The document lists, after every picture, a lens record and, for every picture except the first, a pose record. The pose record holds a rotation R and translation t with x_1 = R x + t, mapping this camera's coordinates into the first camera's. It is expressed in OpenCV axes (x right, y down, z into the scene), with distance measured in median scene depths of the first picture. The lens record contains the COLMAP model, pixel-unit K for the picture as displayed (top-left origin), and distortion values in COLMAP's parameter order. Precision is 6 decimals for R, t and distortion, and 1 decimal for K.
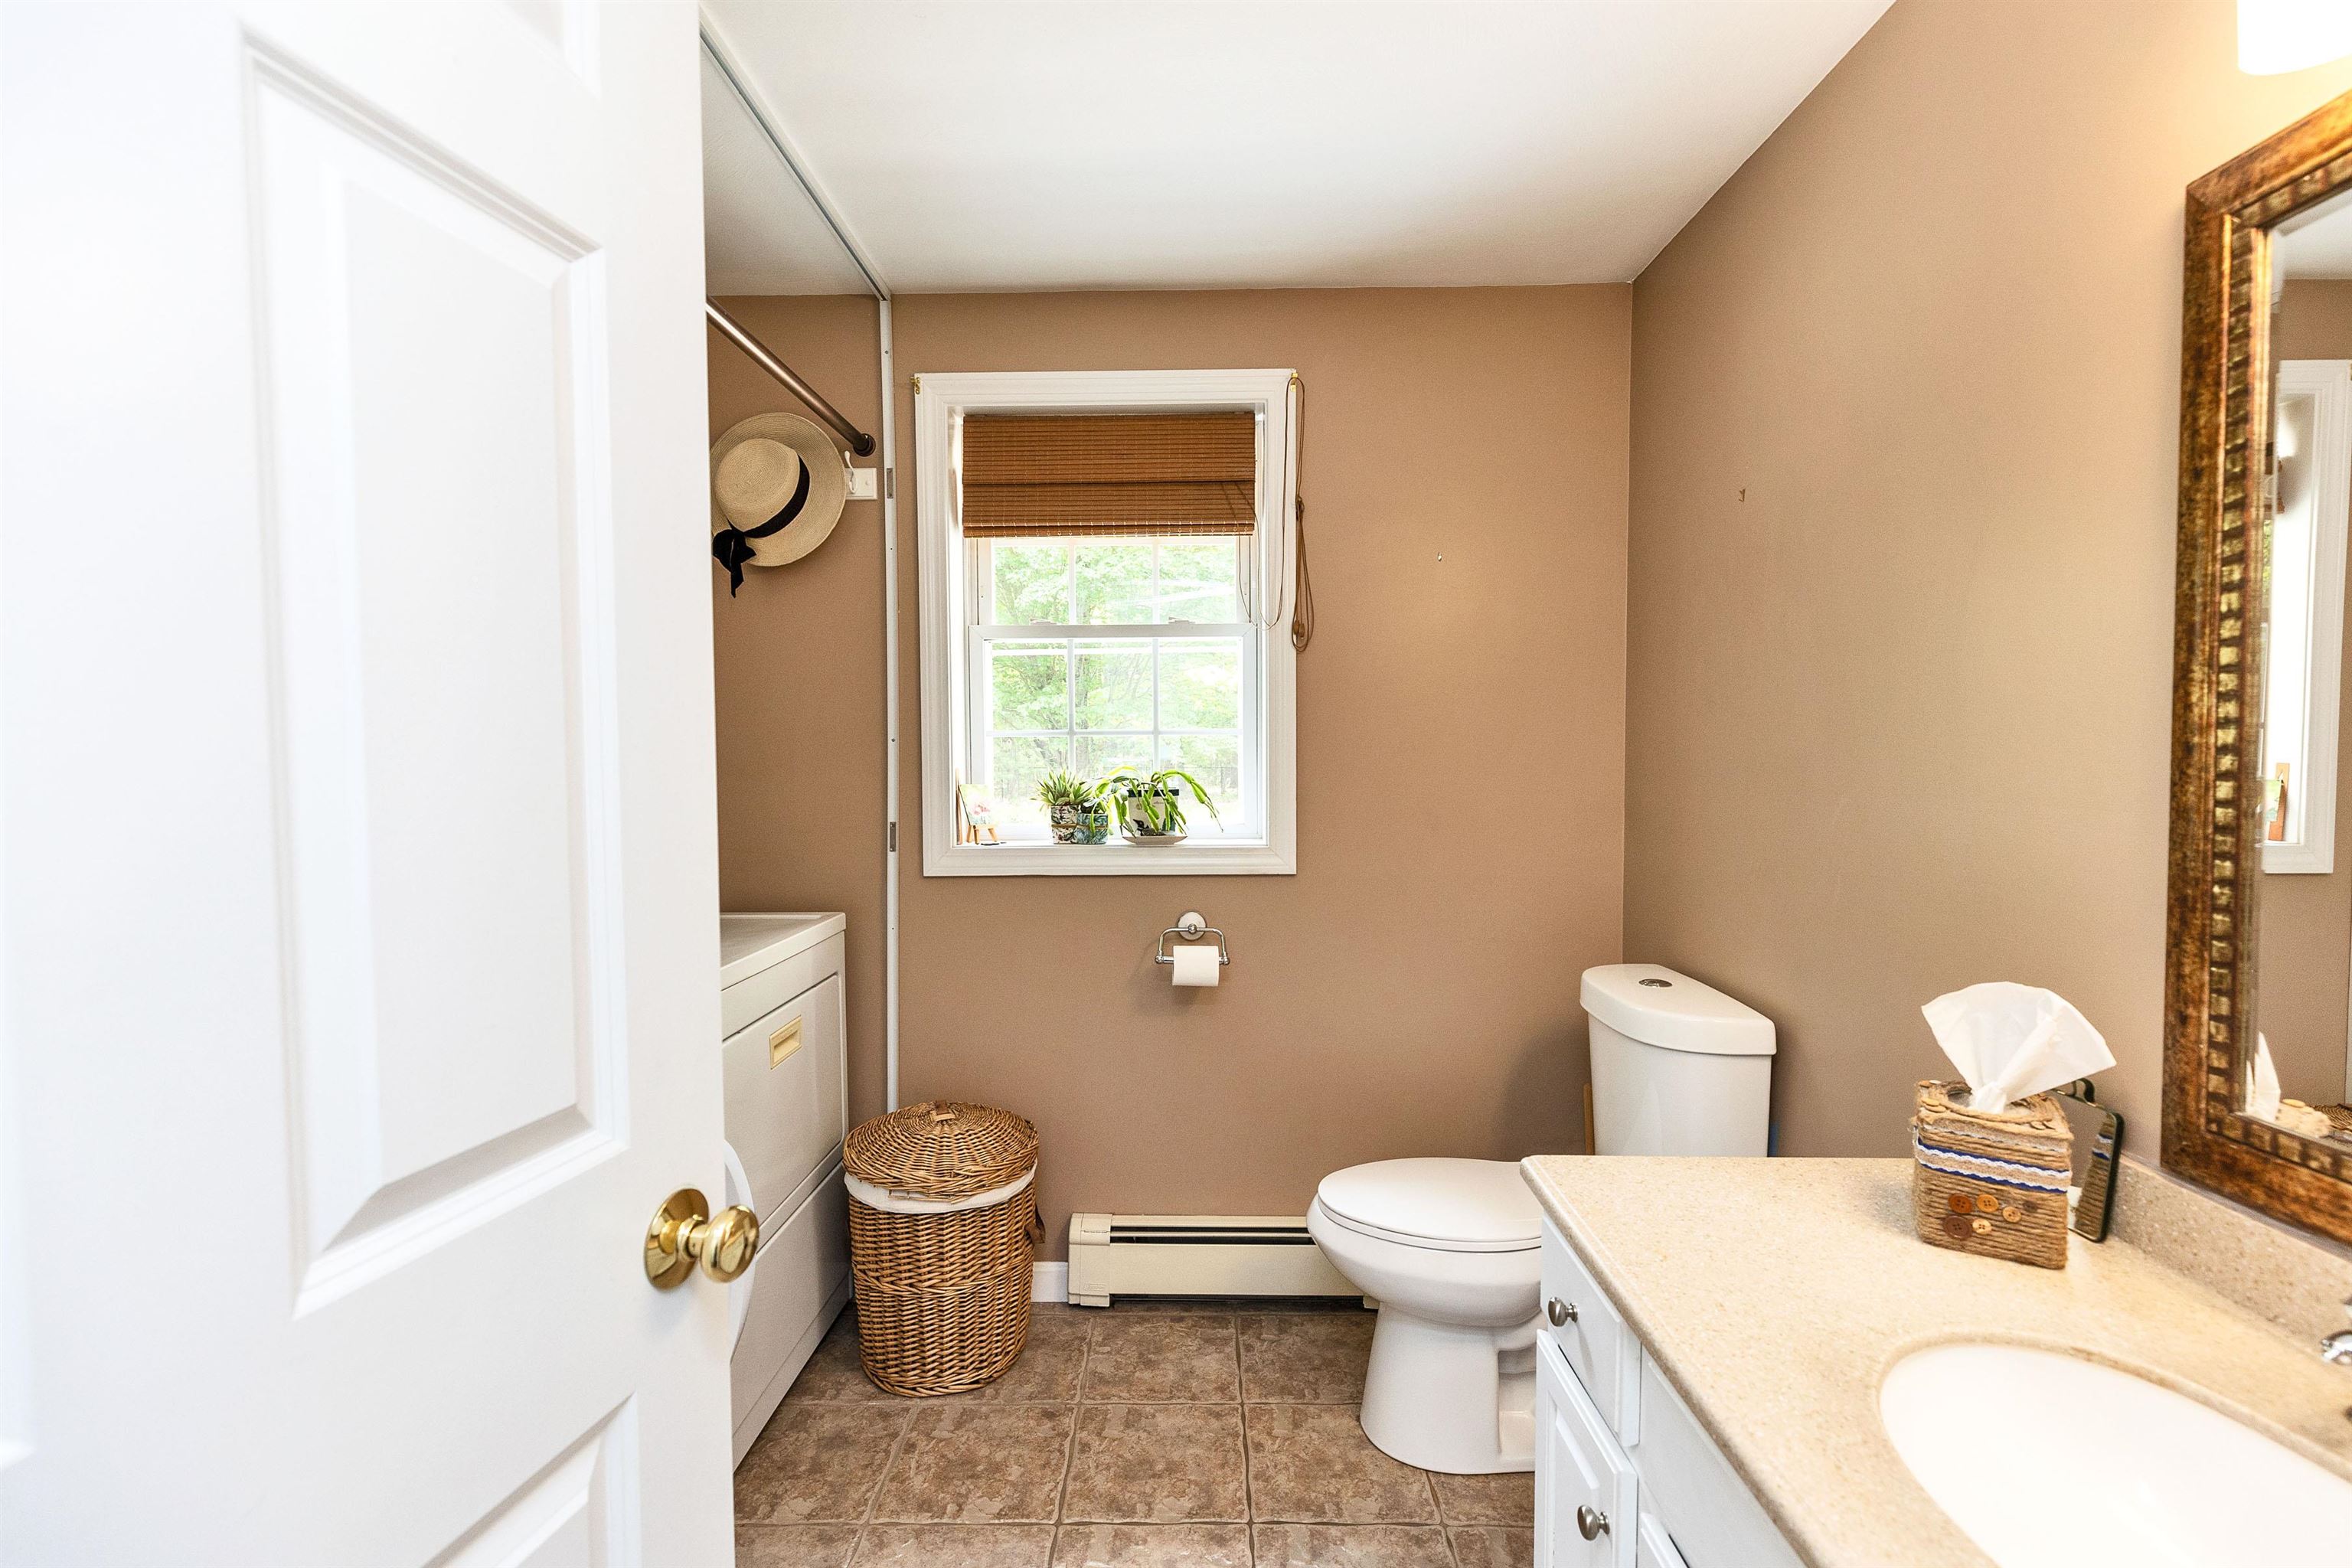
lens RADIAL K [[1064.1, 0, 1173.7], [0, 1064.1, 779.9], [0, 0, 1]] dist [-0.000920, 0.000677]
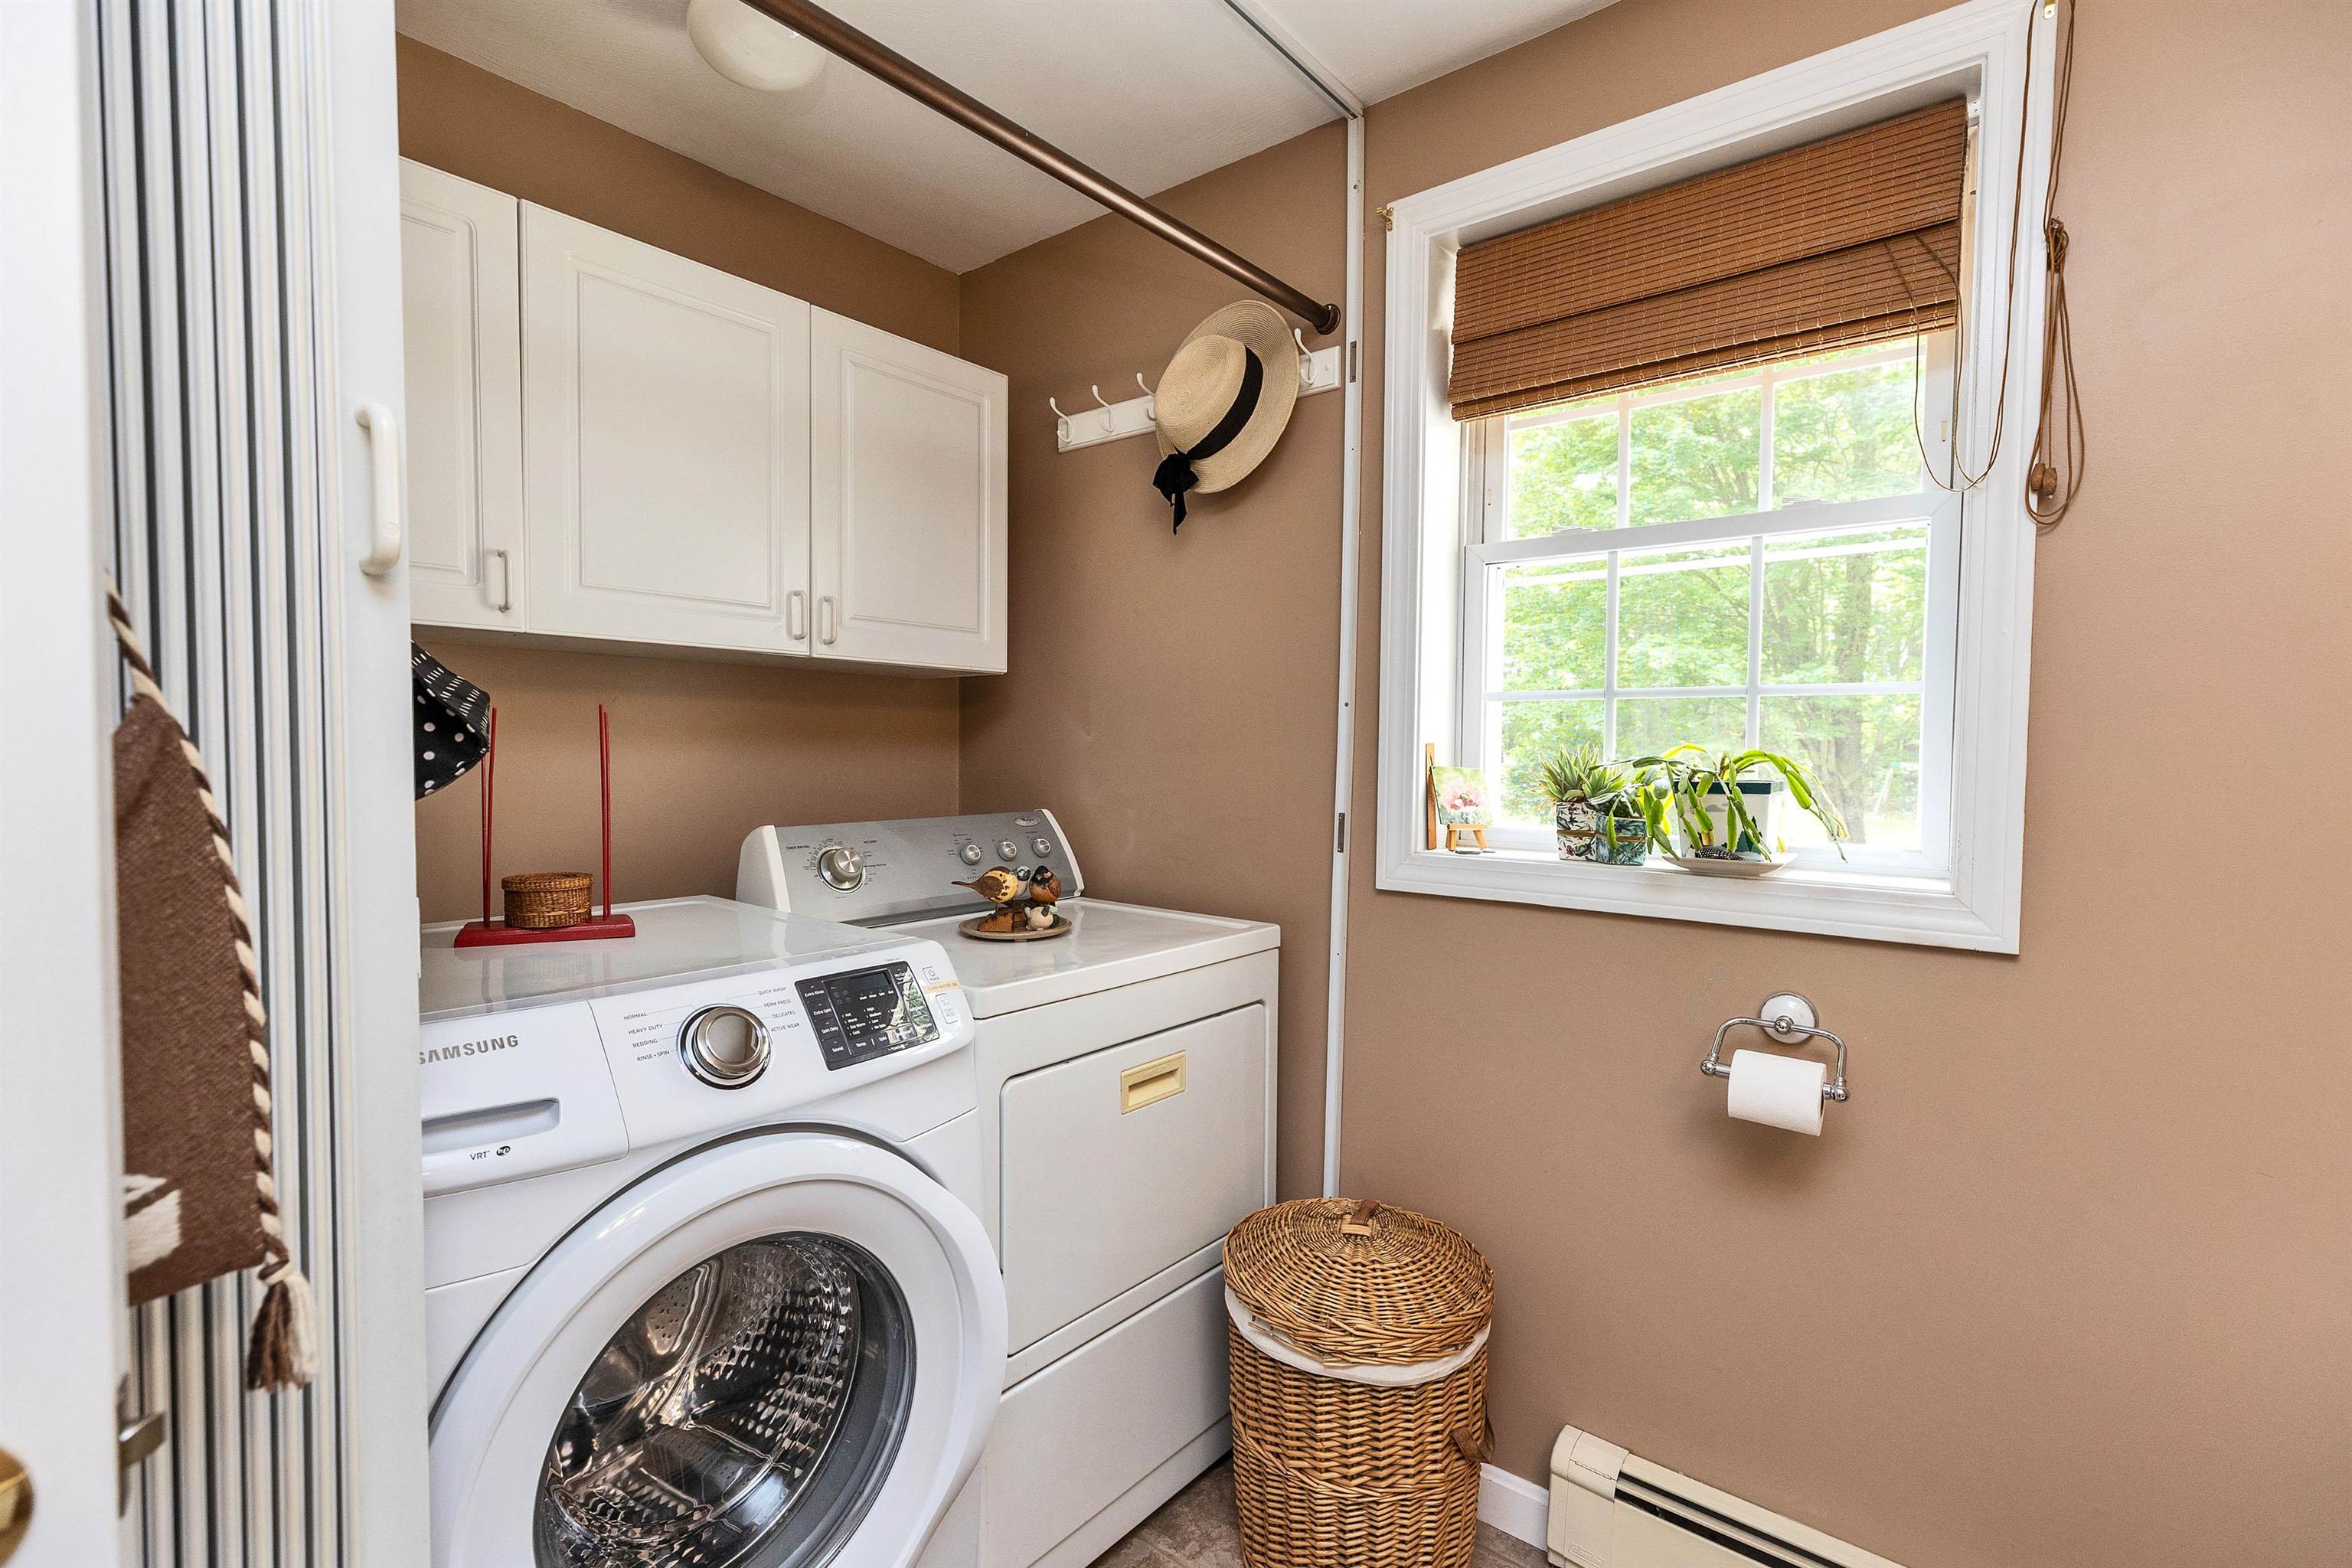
lens RADIAL K [[1064.1, 0, 1184.4], [0, 1064.1, 781.1], [0, 0, 1]] dist [-0.000920, 0.000677]
pose [[0.783621, 0.035526, -0.620223, 0.116041], [-0.034481, 0.999312, 0.013674, 0.010632], [0.620282, 0.010670, 0.784307, 0.341389]]
